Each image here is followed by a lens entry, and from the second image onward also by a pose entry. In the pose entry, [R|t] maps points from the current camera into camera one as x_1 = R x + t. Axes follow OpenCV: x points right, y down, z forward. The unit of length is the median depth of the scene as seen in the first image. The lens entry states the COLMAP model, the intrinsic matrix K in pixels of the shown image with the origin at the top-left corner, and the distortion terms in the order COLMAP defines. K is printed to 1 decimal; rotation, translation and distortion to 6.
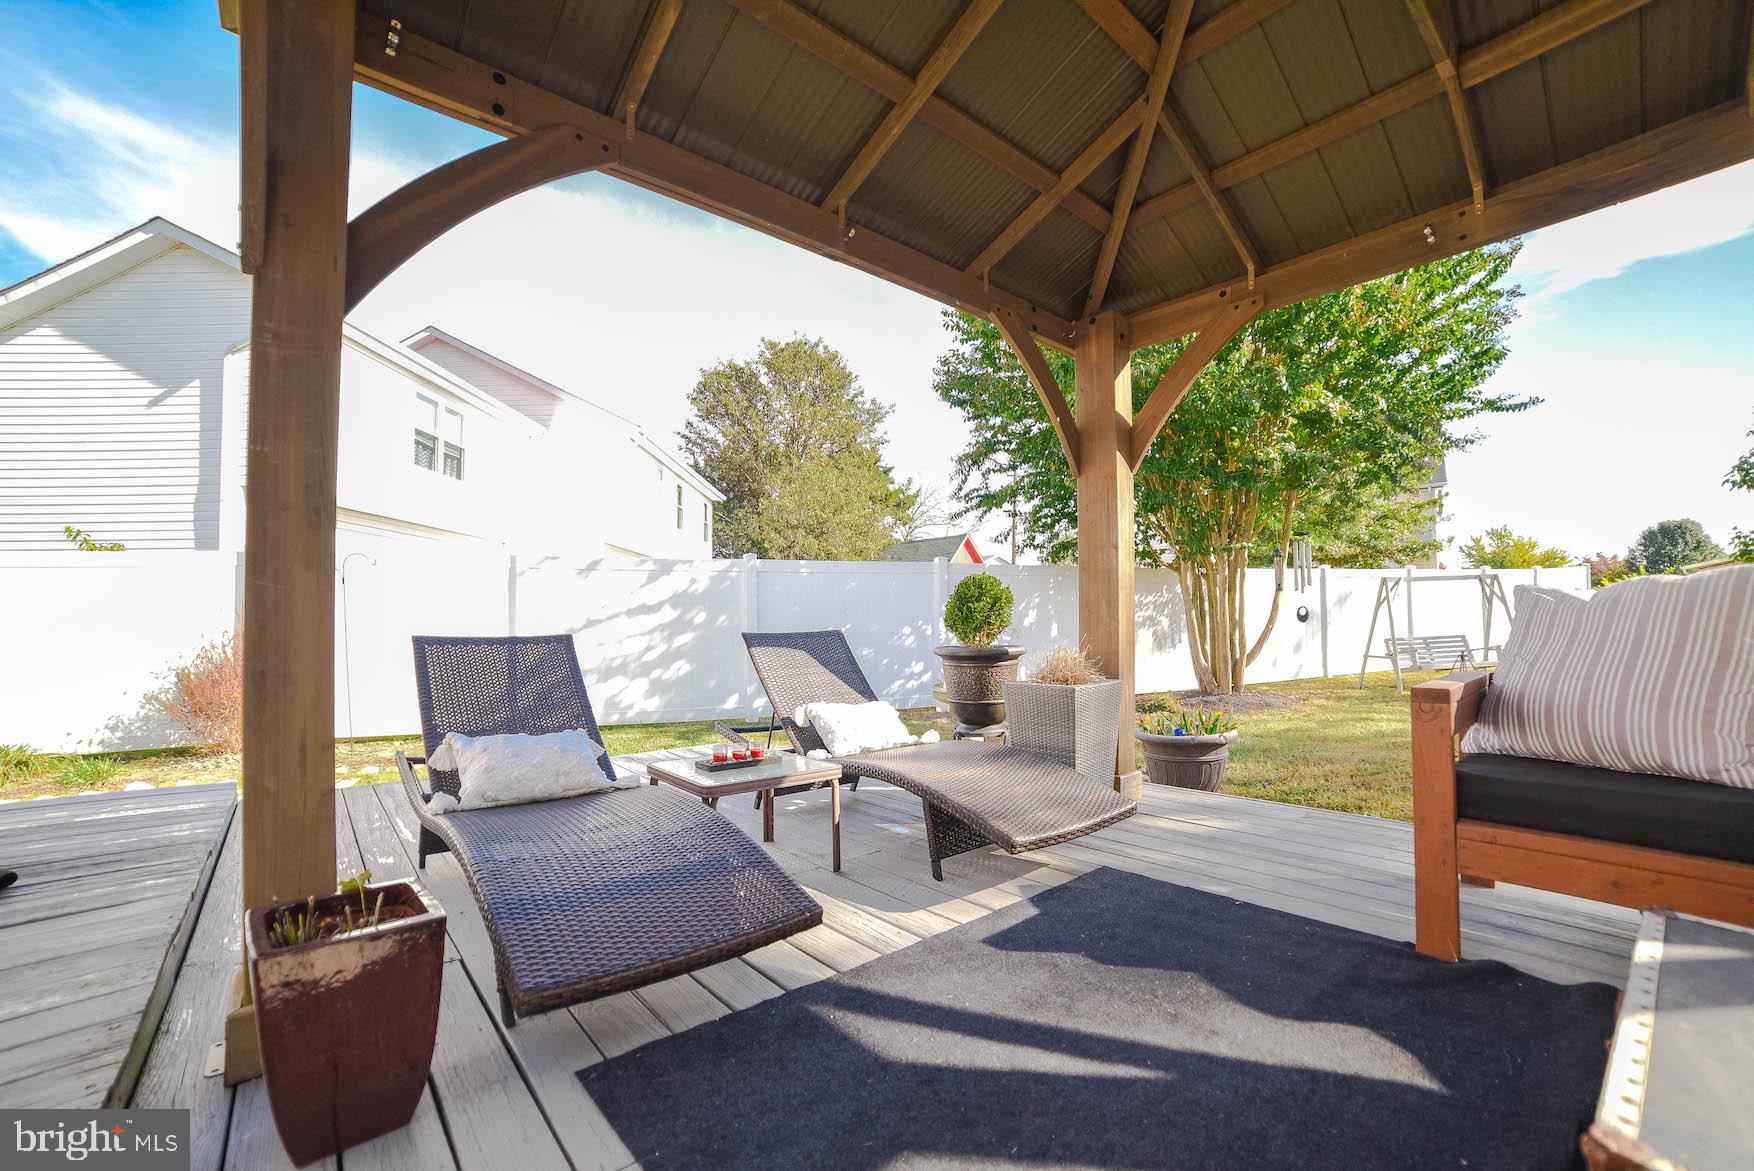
lens RADIAL K [[738.6, 0, 891.7], [0, 738.6, 600.3], [0, 0, 1]] dist [-0.089155, 0.038867]
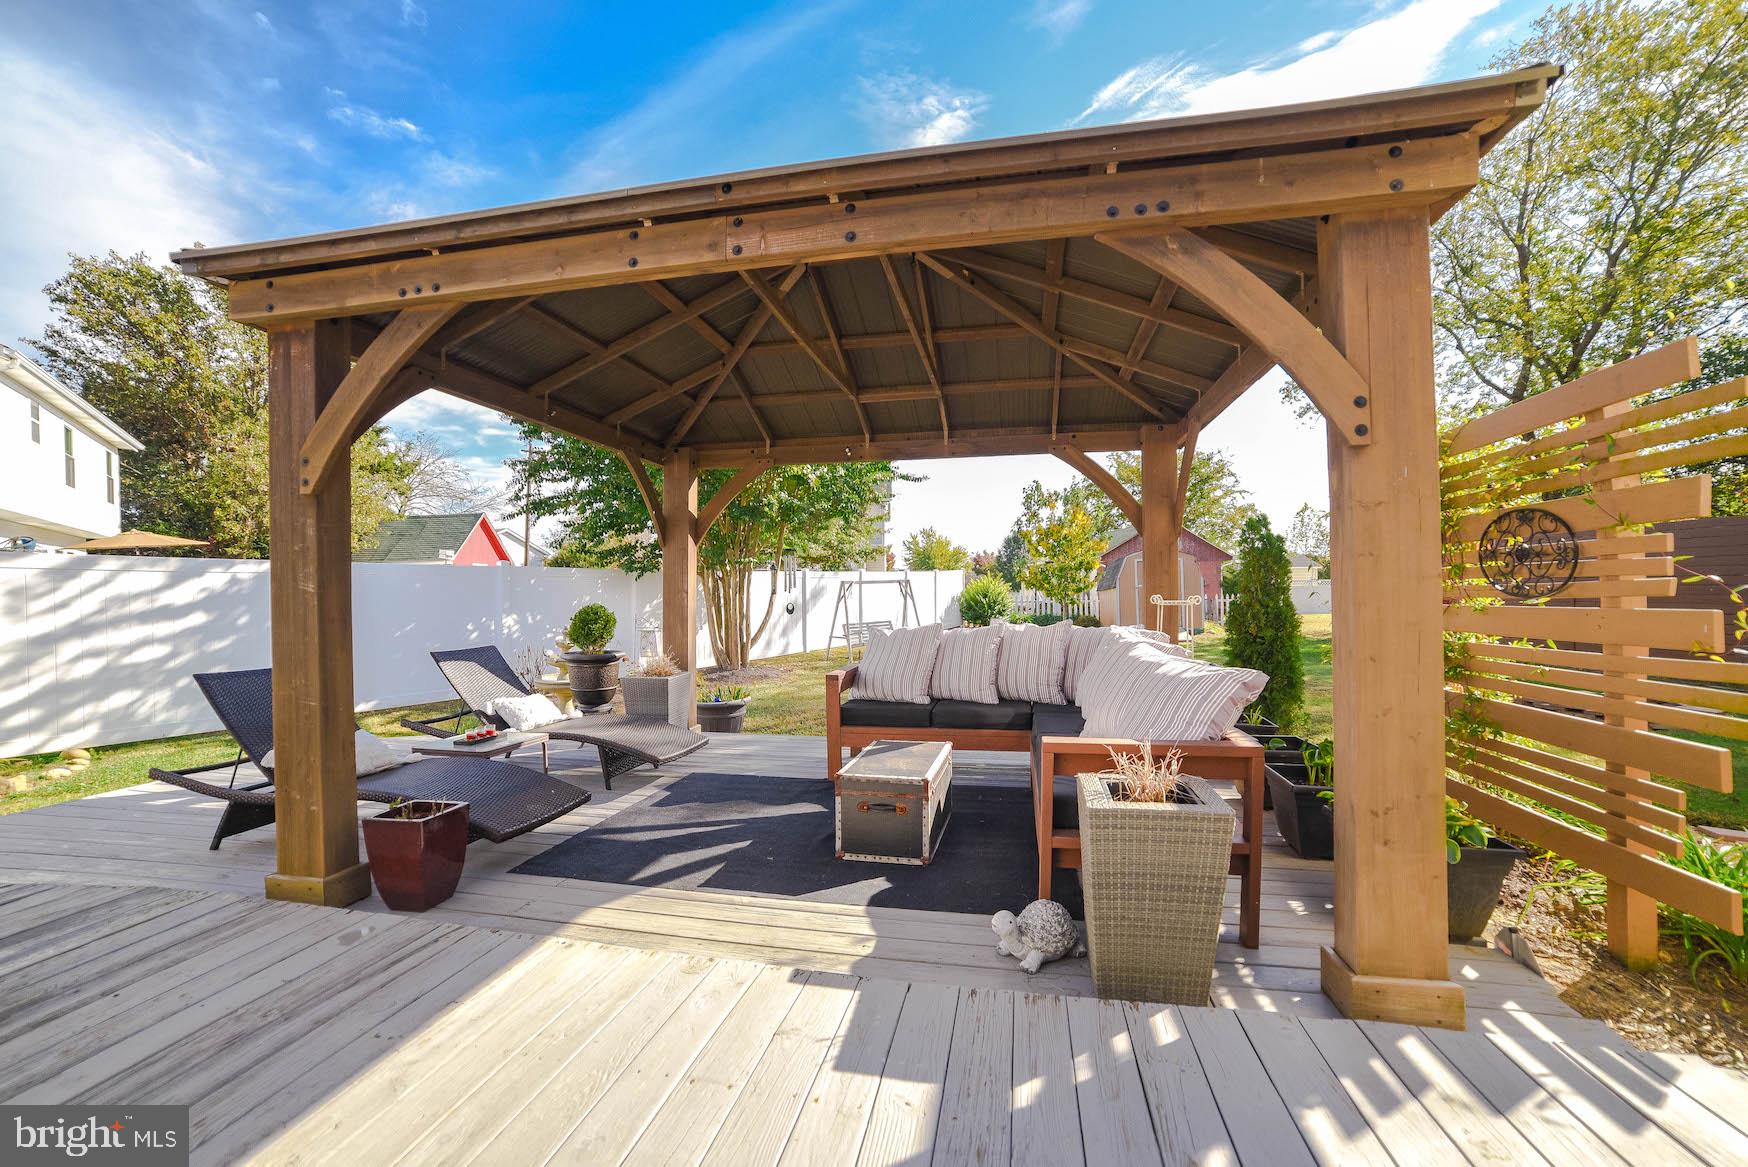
lens RADIAL K [[736.1, 0, 888.7], [0, 736.1, 598.2], [0, 0, 1]] dist [-0.089155, 0.038867]
pose [[0.795719, -0.000165, 0.605666, -0.146155], [-0.021298, 0.999374, 0.028253, -0.050146], [-0.605292, -0.035381, 0.795217, -0.260955]]
